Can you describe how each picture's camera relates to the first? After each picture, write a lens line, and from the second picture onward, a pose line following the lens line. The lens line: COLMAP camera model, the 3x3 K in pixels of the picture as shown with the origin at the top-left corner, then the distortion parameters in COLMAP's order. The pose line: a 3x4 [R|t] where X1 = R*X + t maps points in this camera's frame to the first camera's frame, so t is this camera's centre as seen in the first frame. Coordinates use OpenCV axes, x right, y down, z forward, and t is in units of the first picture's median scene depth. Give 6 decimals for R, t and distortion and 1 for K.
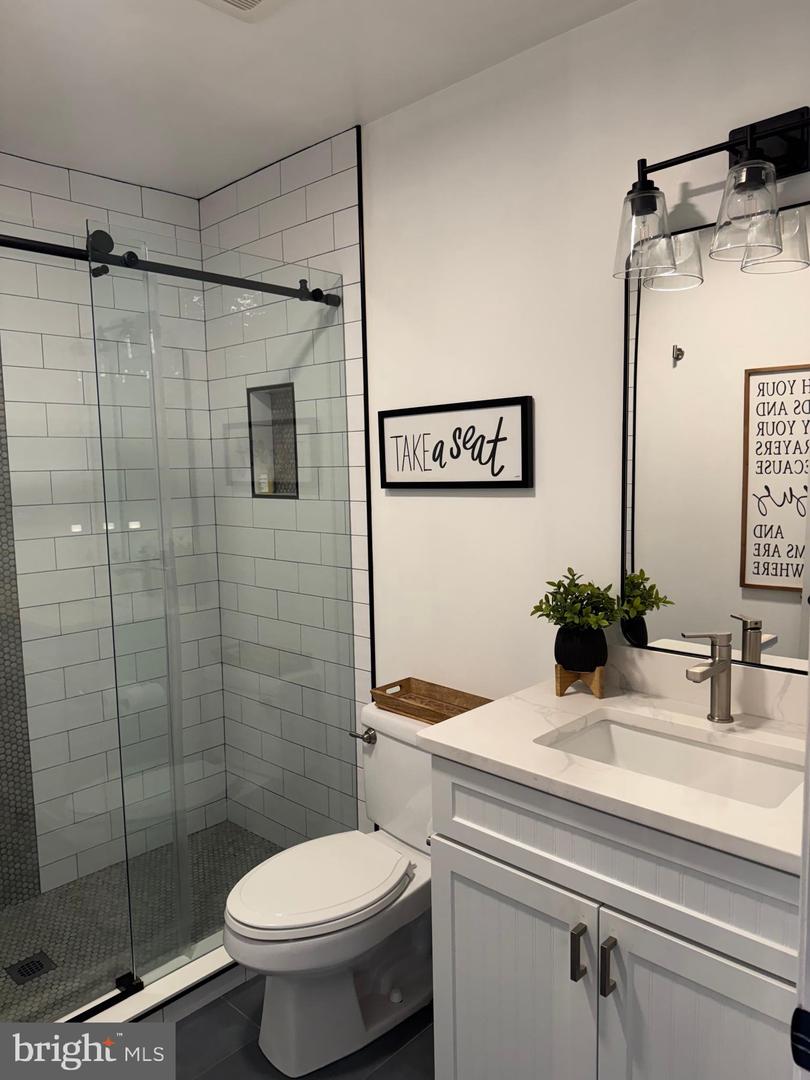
lens RADIAL K [[772.9, 0, 408.9], [0, 772.9, 546.1], [0, 0, 1]] dist [0.063359, -0.064776]
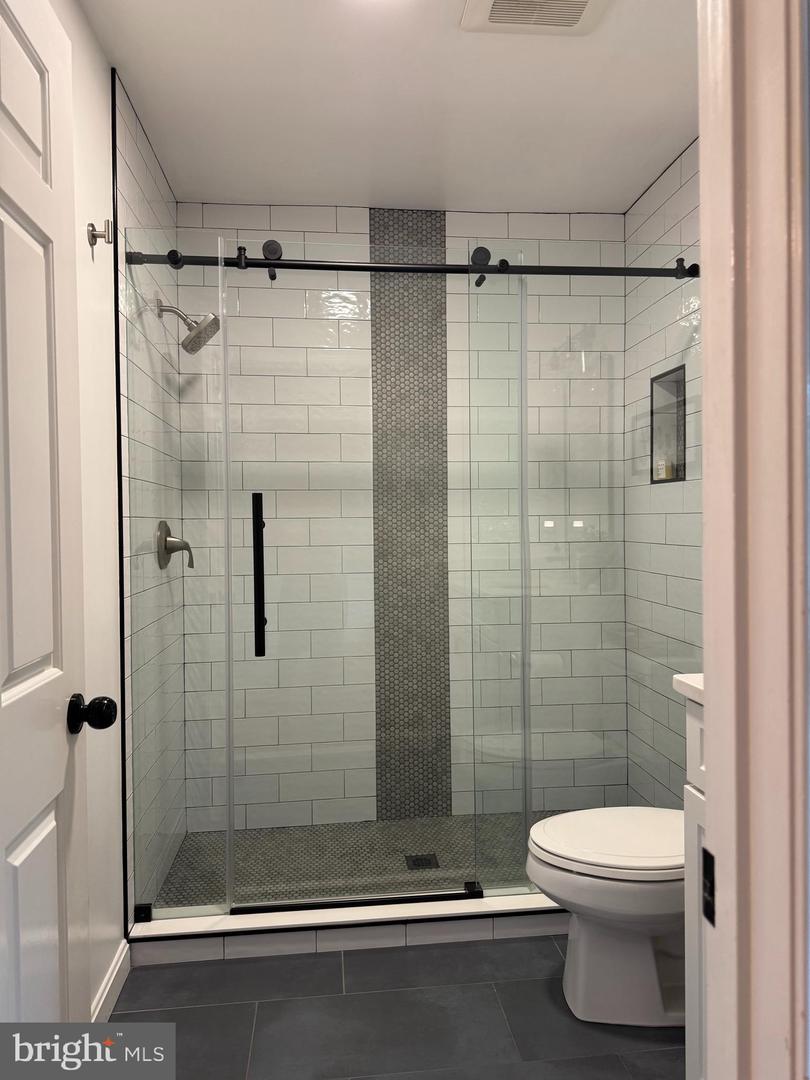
lens RADIAL K [[772.9, 0, 411.5], [0, 772.9, 536.8], [0, 0, 1]] dist [0.063359, -0.064776]
pose [[0.758628, 0.023360, -0.651105, 0.242388], [-0.075744, 0.995743, -0.052527, 0.089976], [0.647106, 0.089165, 0.757168, 0.028909]]
